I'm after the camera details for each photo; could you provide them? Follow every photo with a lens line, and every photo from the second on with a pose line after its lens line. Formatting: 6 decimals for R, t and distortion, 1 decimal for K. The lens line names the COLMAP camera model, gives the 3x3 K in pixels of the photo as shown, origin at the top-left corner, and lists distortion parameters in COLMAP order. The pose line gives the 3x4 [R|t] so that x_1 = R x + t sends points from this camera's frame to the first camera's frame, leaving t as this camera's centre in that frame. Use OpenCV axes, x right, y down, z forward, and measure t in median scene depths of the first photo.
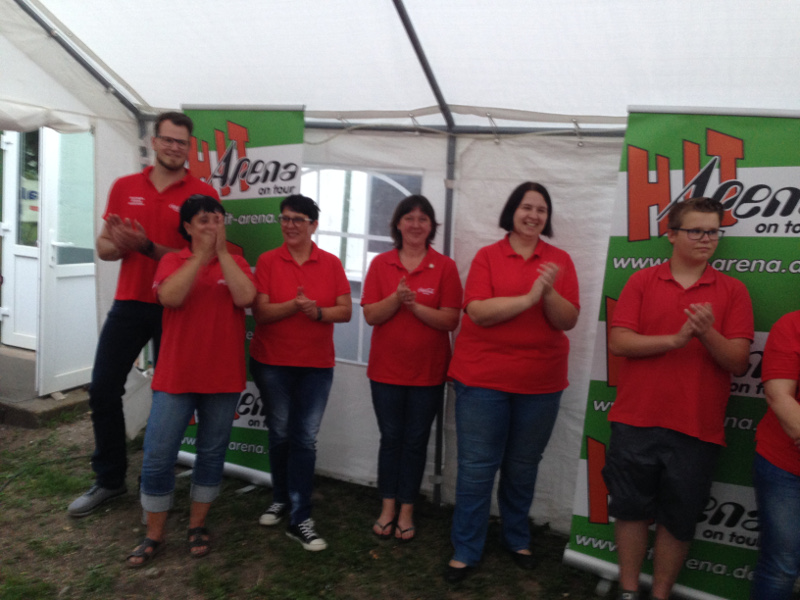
lens RADIAL K [[732.2, 0, 395.6], [0, 732.2, 300.0], [0, 0, 1]] dist [0.053613, 0.000000]
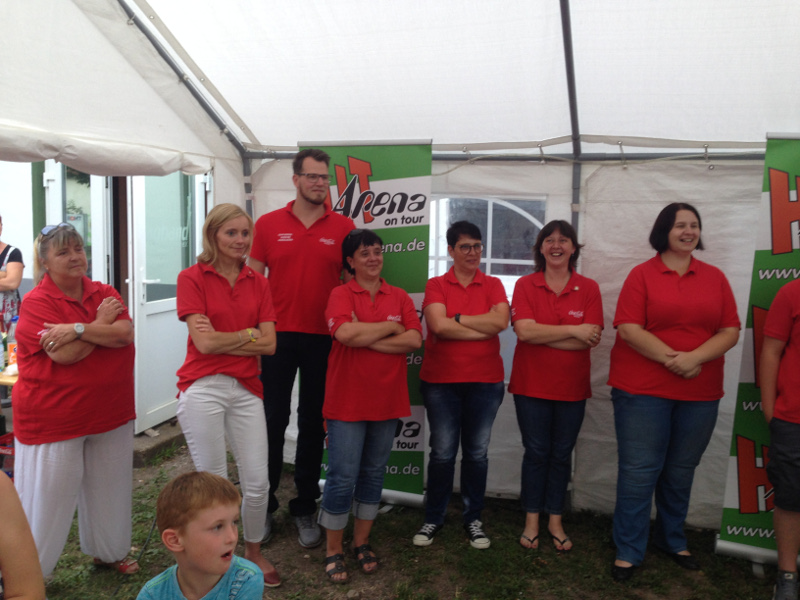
lens RADIAL K [[732.2, 0, 395.3], [0, 732.2, 302.9], [0, 0, 1]] dist [0.053613, 0.000000]
pose [[0.993328, -0.055643, 0.101007, -0.301906], [0.056886, 0.998336, -0.009463, -0.024342], [-0.100313, 0.015146, 0.994841, -0.036778]]
